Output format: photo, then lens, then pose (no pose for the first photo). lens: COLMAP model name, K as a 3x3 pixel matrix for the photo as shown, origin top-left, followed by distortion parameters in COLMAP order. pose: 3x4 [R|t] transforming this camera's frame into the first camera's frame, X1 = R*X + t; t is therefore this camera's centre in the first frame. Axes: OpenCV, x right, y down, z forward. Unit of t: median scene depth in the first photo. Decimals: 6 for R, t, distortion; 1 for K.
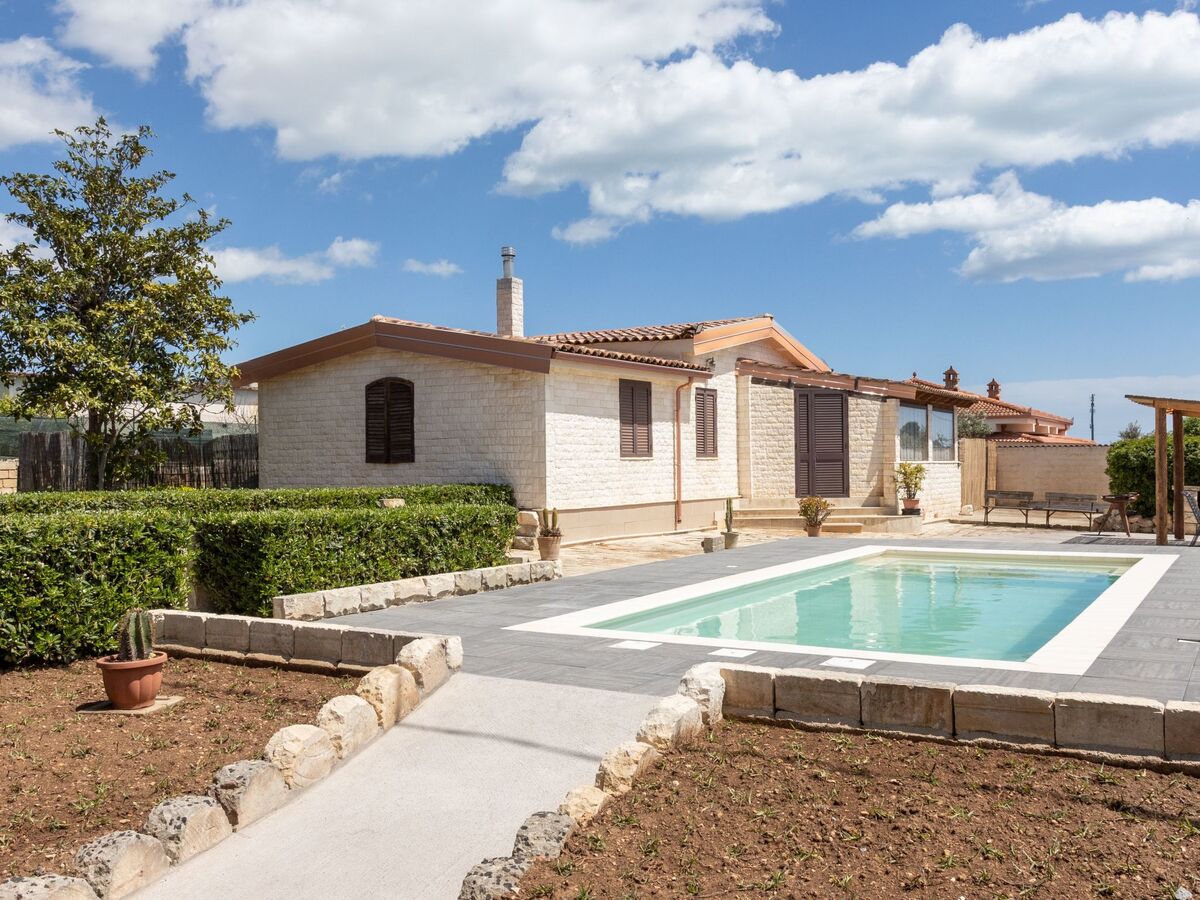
lens RADIAL K [[1100.9, 0, 600.0], [0, 1100.9, 450.0], [0, 0, 1]] dist [0.006894, 0.006440]
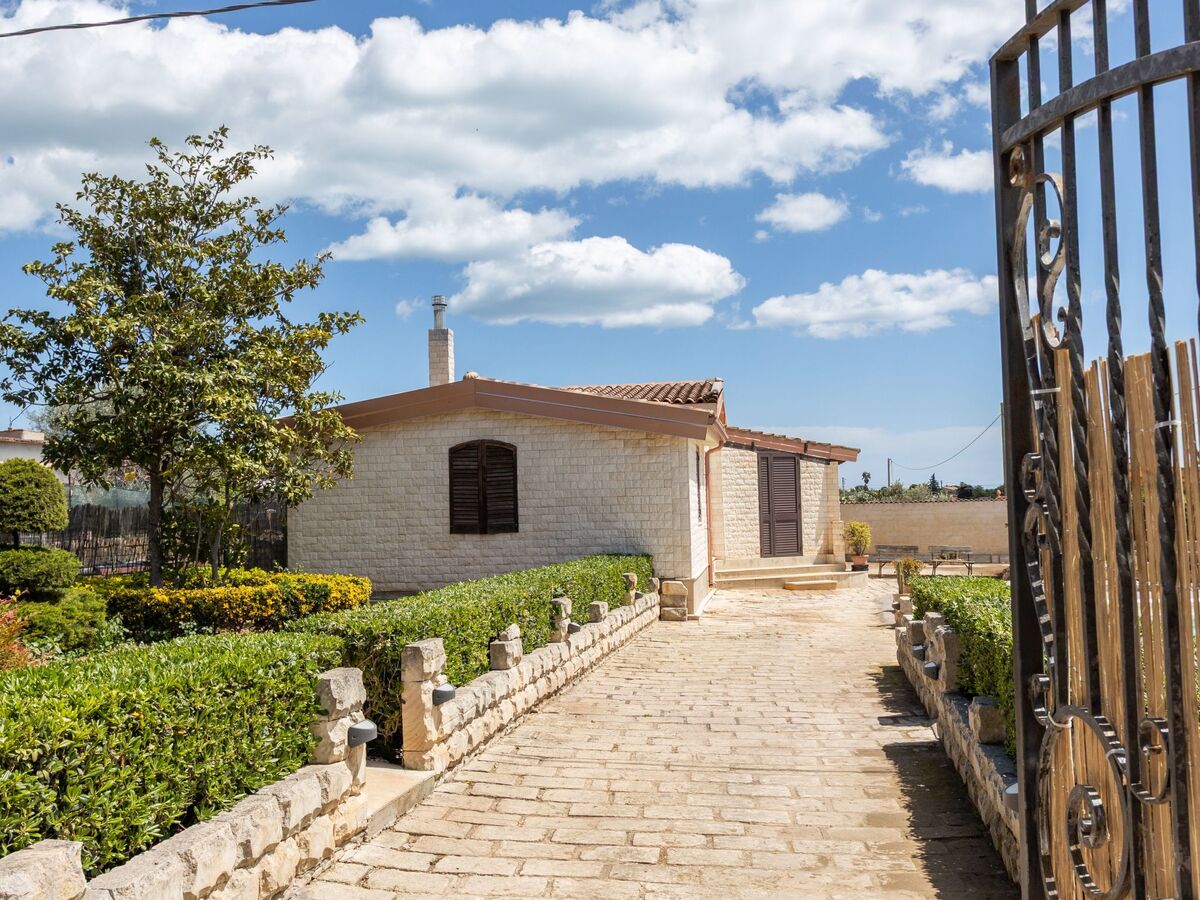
lens RADIAL K [[1160.6, 0, 600.0], [0, 1160.6, 450.0], [0, 0, 1]] dist [-0.007879, 0.000627]
pose [[0.918165, 0.007191, 0.396133, -0.421577], [0.010961, 0.998992, -0.043539, -0.012545], [-0.396046, 0.044318, 0.917160, 0.066298]]
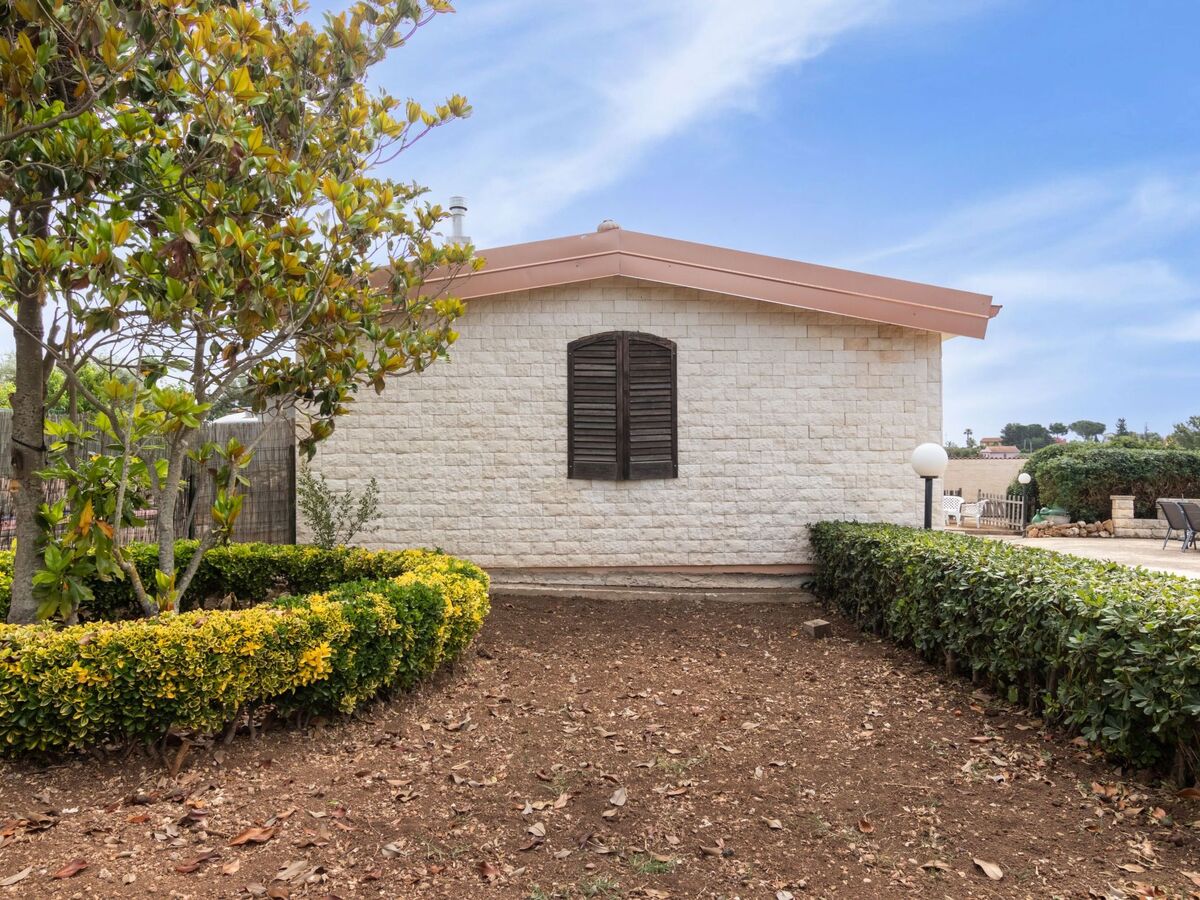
lens RADIAL K [[808.4, 0, 600.0], [0, 808.4, 450.0], [0, 0, 1]] dist [-0.003090, -0.000194]
pose [[0.840427, 0.016001, 0.541688, -0.376049], [-0.009279, 0.999842, -0.015138, 0.002959], [-0.541845, 0.007696, 0.840443, 0.564107]]
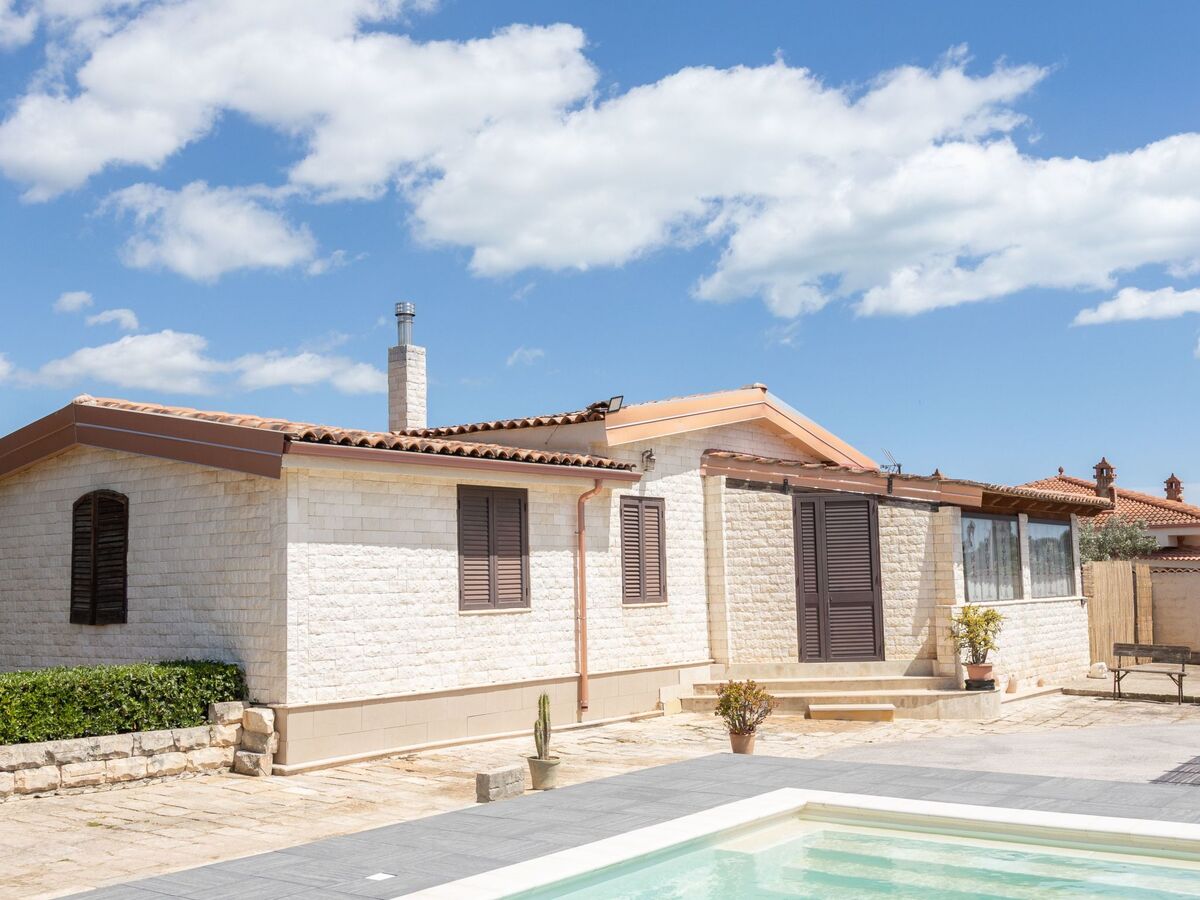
lens RADIAL K [[1267.9, 0, 600.0], [0, 1267.9, 450.0], [0, 0, 1]] dist [-0.008992, 0.005174]
pose [[0.993770, -0.023880, -0.108861, 0.157243], [0.013682, 0.995528, -0.093473, -0.013918], [0.110606, 0.091402, 0.989652, 0.258357]]
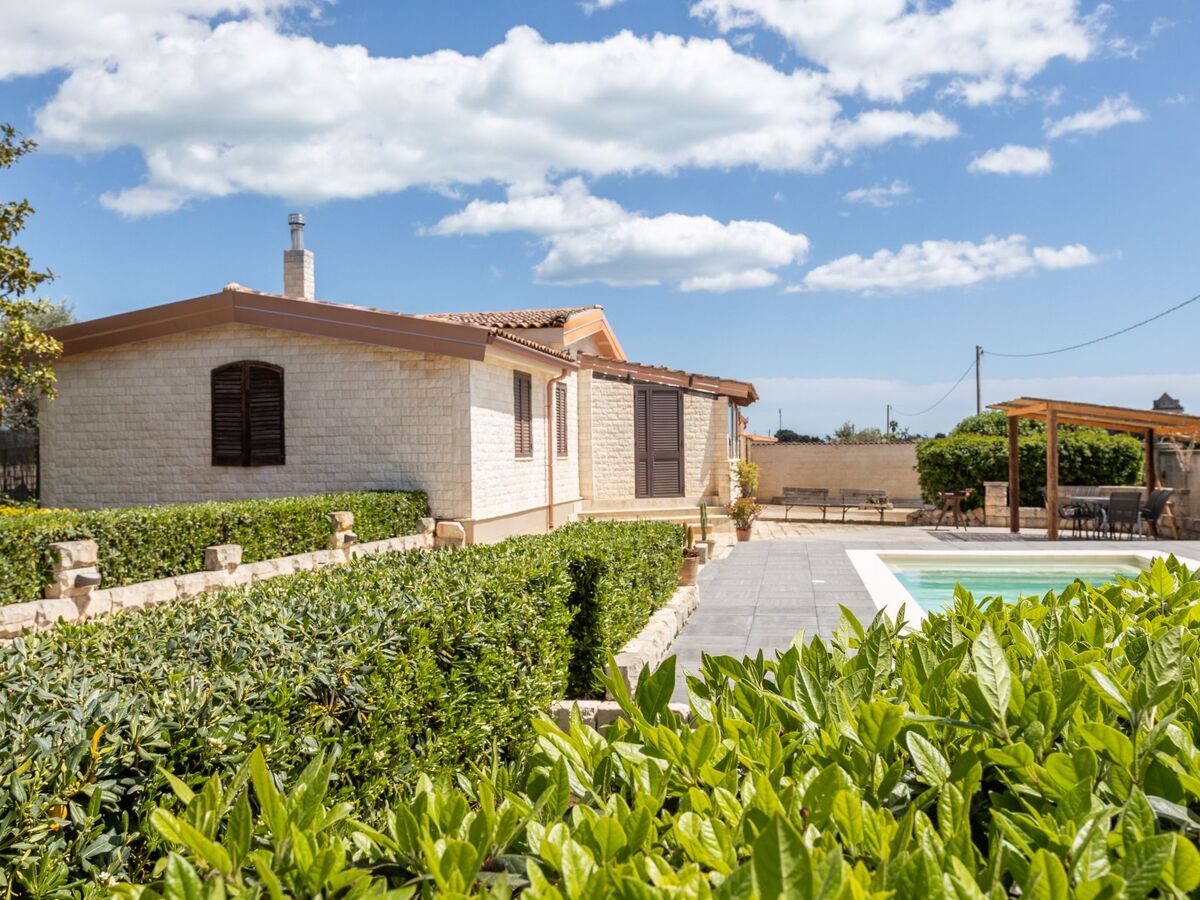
lens RADIAL K [[1100.9, 0, 600.0], [0, 1100.9, 450.0], [0, 0, 1]] dist [0.006894, 0.006440]
pose [[0.933664, -0.001299, 0.358148, -0.208652], [-0.000065, 0.999993, 0.003796, -0.002670], [-0.358151, -0.003568, 0.933657, 0.128695]]
